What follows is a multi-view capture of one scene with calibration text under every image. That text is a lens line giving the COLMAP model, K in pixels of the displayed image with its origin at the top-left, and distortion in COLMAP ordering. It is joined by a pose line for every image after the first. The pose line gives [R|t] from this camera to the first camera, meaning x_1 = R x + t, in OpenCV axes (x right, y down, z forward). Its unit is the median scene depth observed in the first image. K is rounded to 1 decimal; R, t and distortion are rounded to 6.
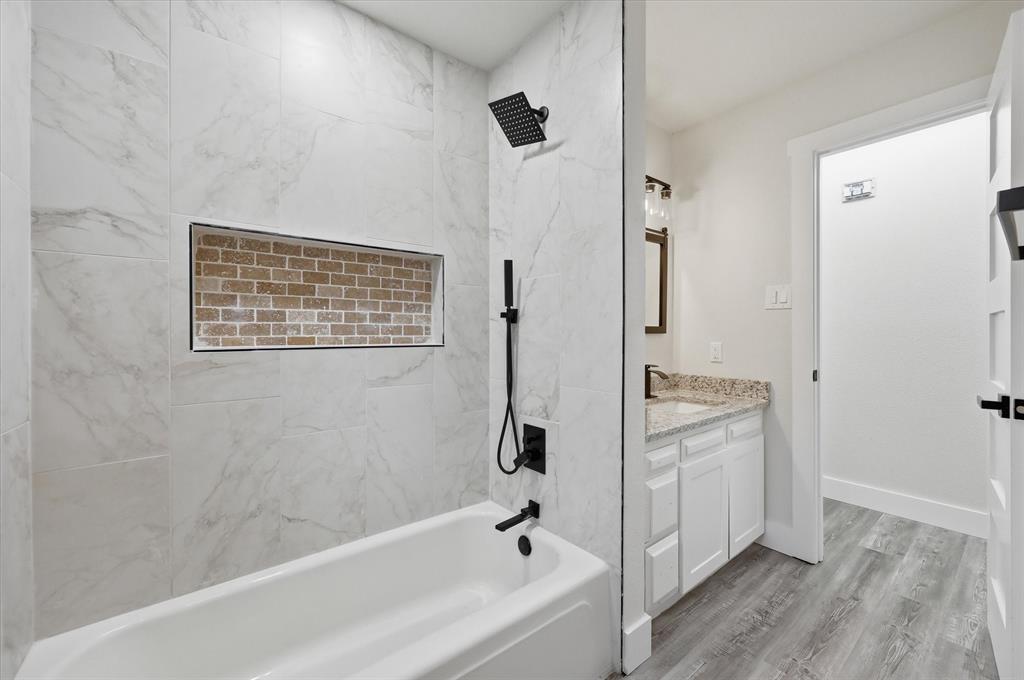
lens RADIAL K [[405.1, 0, 515.5], [0, 405.1, 335.6], [0, 0, 1]] dist [-0.001447, 0.000175]
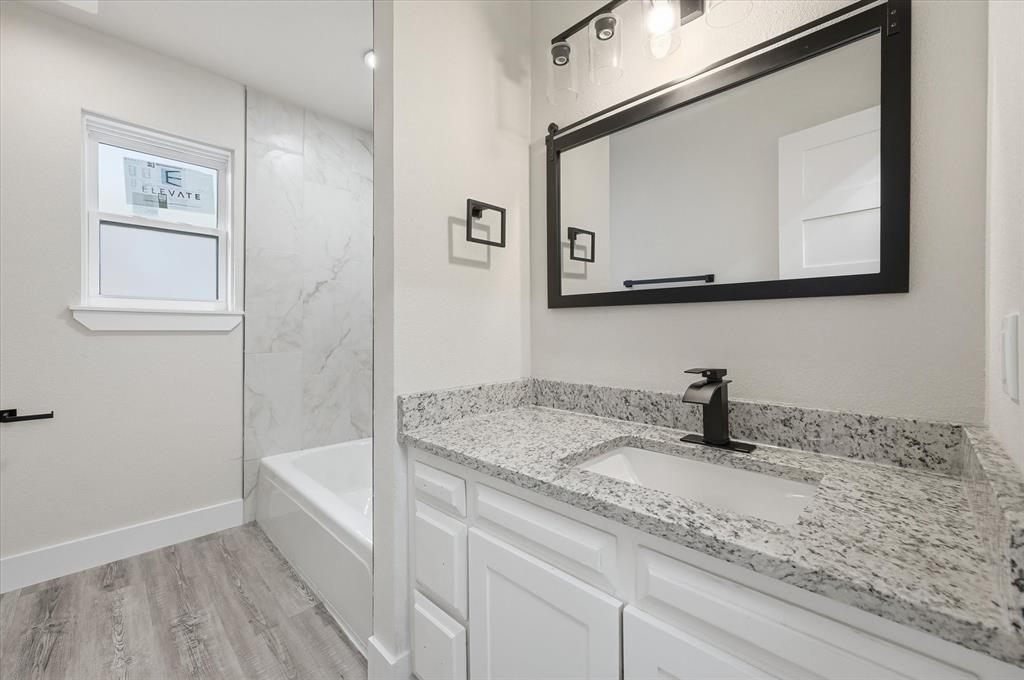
lens RADIAL K [[393.3, 0, 514.4], [0, 393.3, 326.2], [0, 0, 1]] dist [0.000034, 0.000020]
pose [[0.160270, -0.003291, -0.987068, 1.003935], [-0.011142, 0.999925, -0.005143, 0.041434], [0.987010, 0.011822, 0.160221, 1.000634]]
